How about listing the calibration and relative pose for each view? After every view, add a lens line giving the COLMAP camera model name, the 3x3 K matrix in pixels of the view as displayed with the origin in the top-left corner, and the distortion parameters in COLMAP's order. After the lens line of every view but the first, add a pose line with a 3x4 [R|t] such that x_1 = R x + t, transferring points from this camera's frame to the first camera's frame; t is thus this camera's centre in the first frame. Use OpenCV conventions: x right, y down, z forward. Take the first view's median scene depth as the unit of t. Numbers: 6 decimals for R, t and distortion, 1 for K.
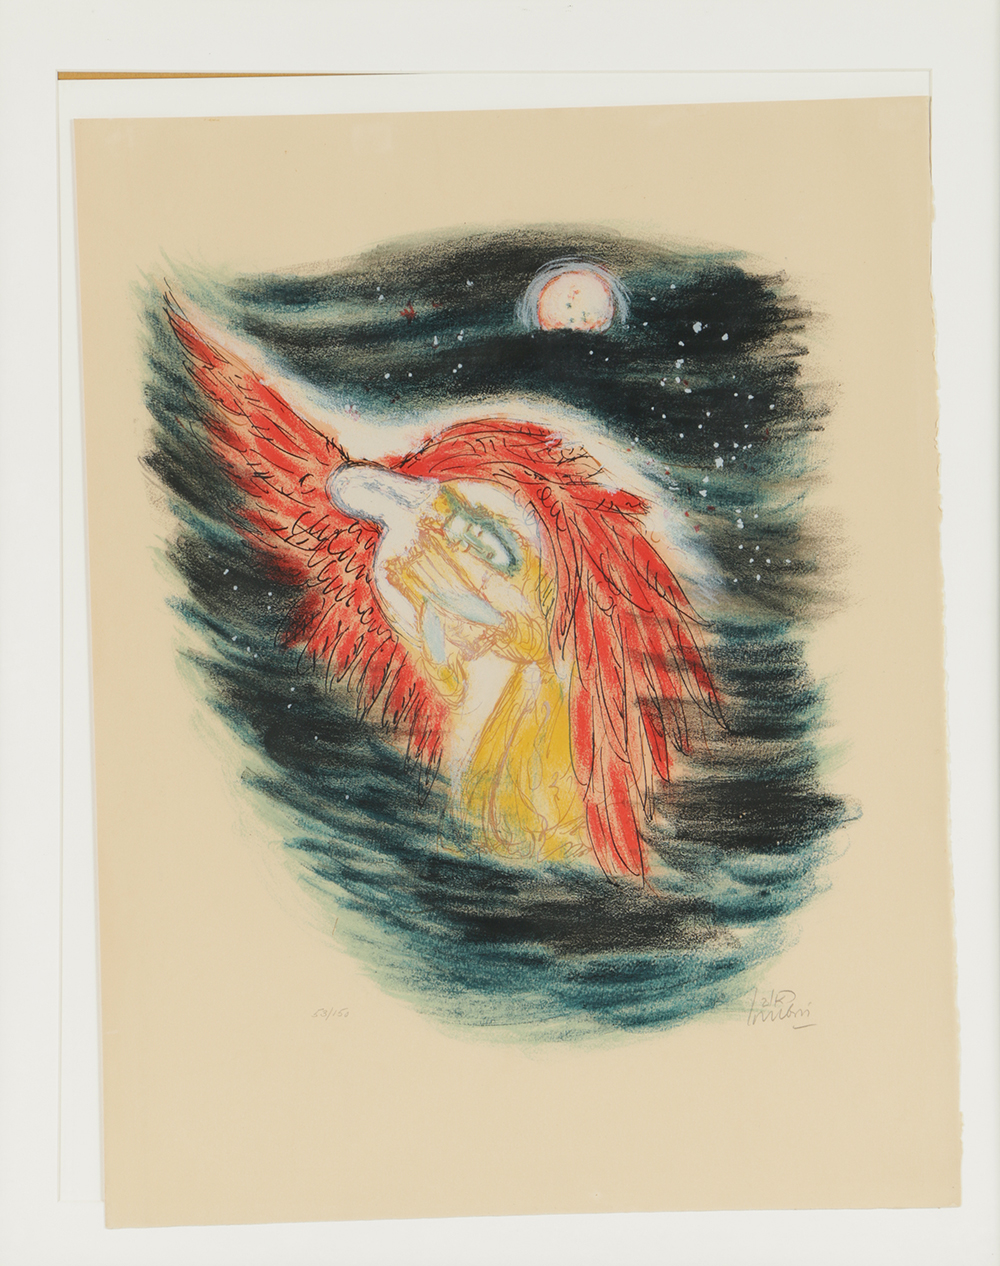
lens RADIAL K [[5425.6, 0, 497.2], [0, 5425.6, 636.3], [0, 0, 1]] dist [0.749752, 0.000000]
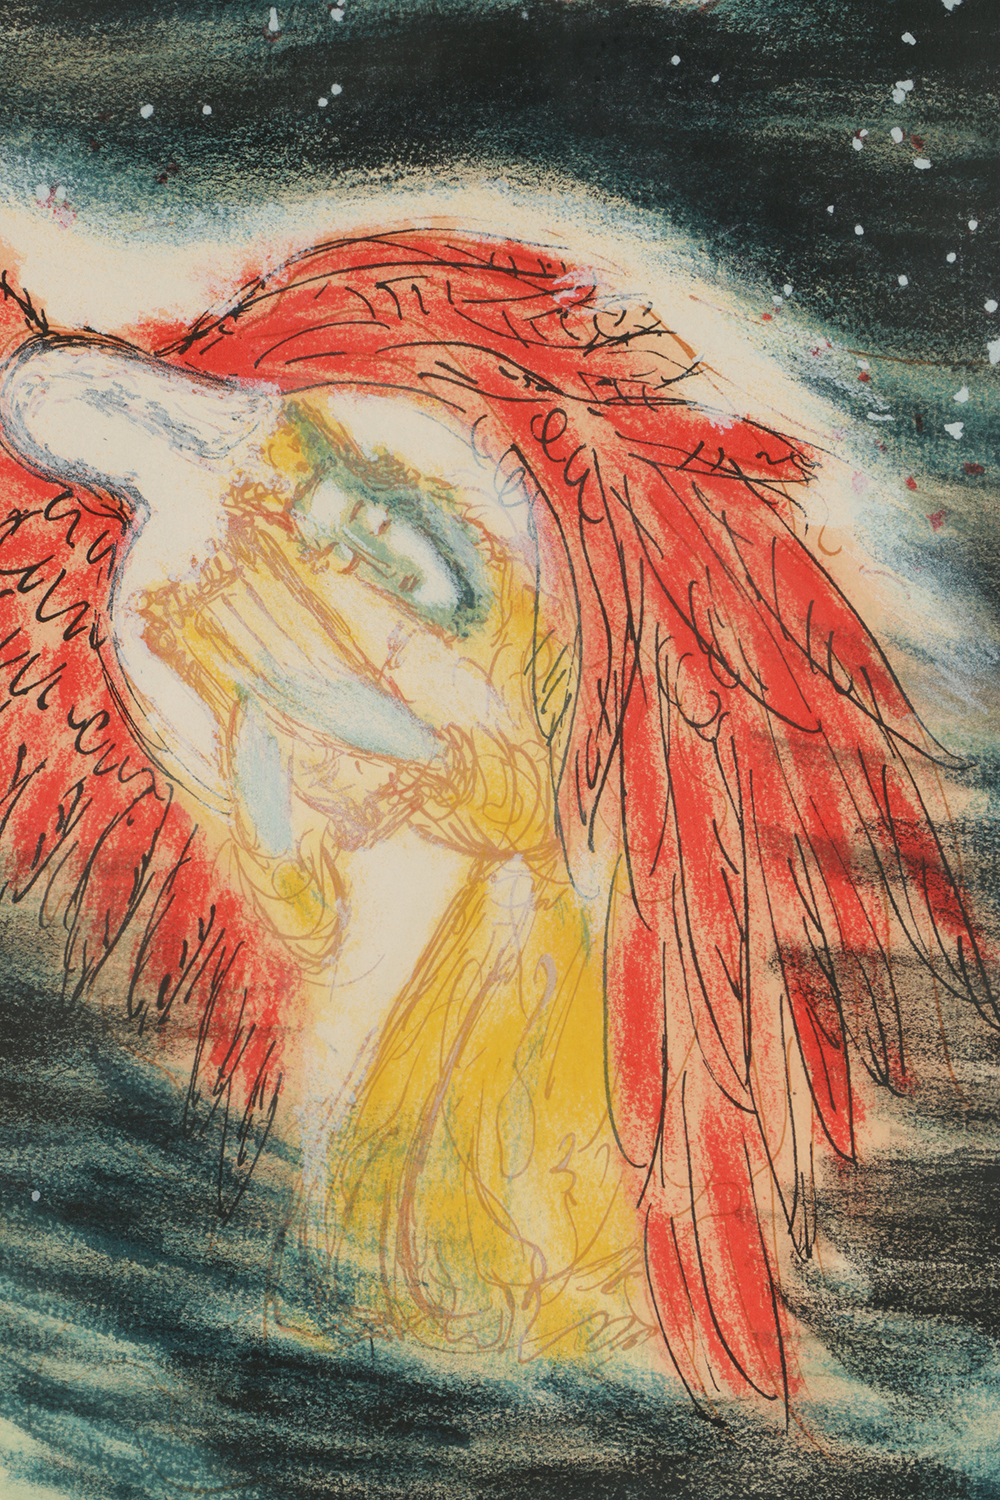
lens RADIAL K [[3881.1, 0, 497.5], [0, 3881.1, 752.7], [0, 0, 1]] dist [0.379758, 0.000000]
pose [[0.999256, 0.011598, 0.036775, -0.005130], [-0.014280, 0.997191, 0.073527, -0.023399], [-0.035819, -0.073998, 0.996615, 0.718419]]
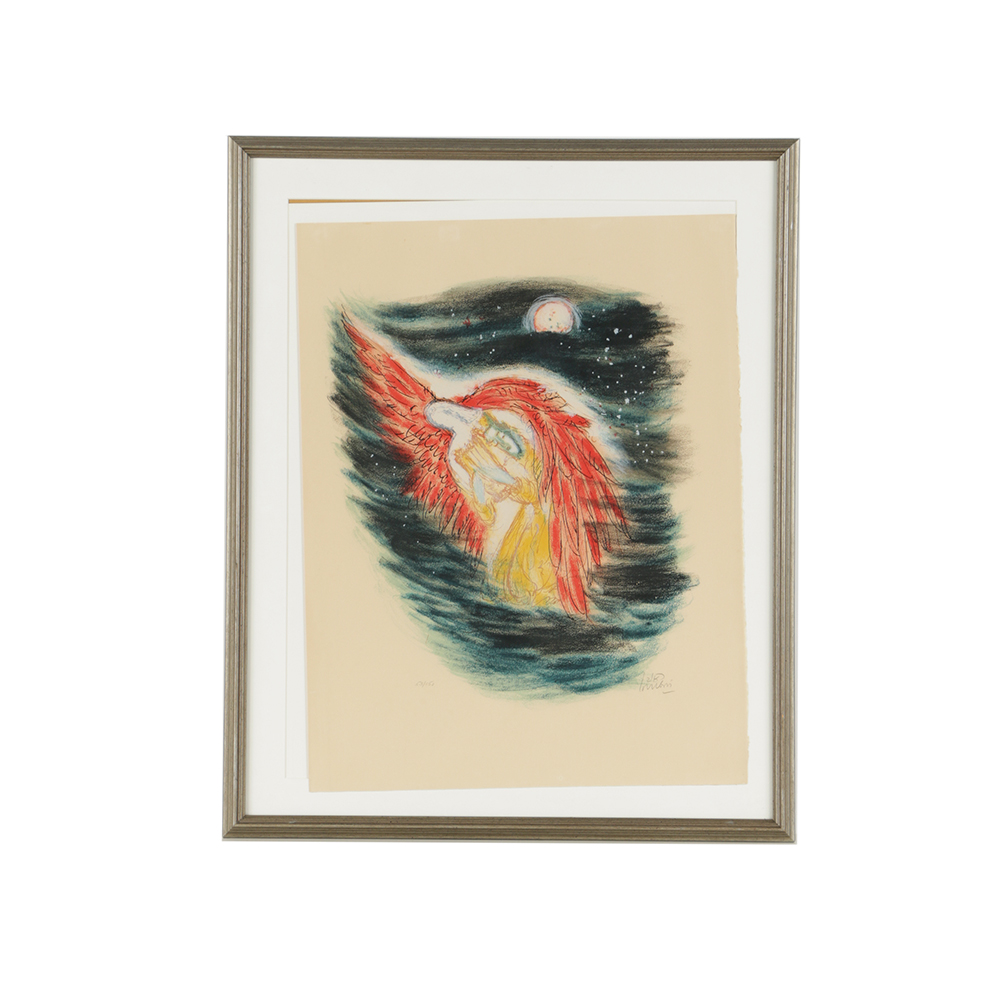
lens RADIAL K [[2764.6, 0, 502.0], [0, 2764.6, 501.2], [0, 0, 1]] dist [0.214822, 0.000000]
pose [[0.999969, 0.006746, -0.004078, 0.000546], [-0.006731, 0.999971, 0.003616, 0.000456], [0.004103, -0.003589, 0.999985, 0.015064]]
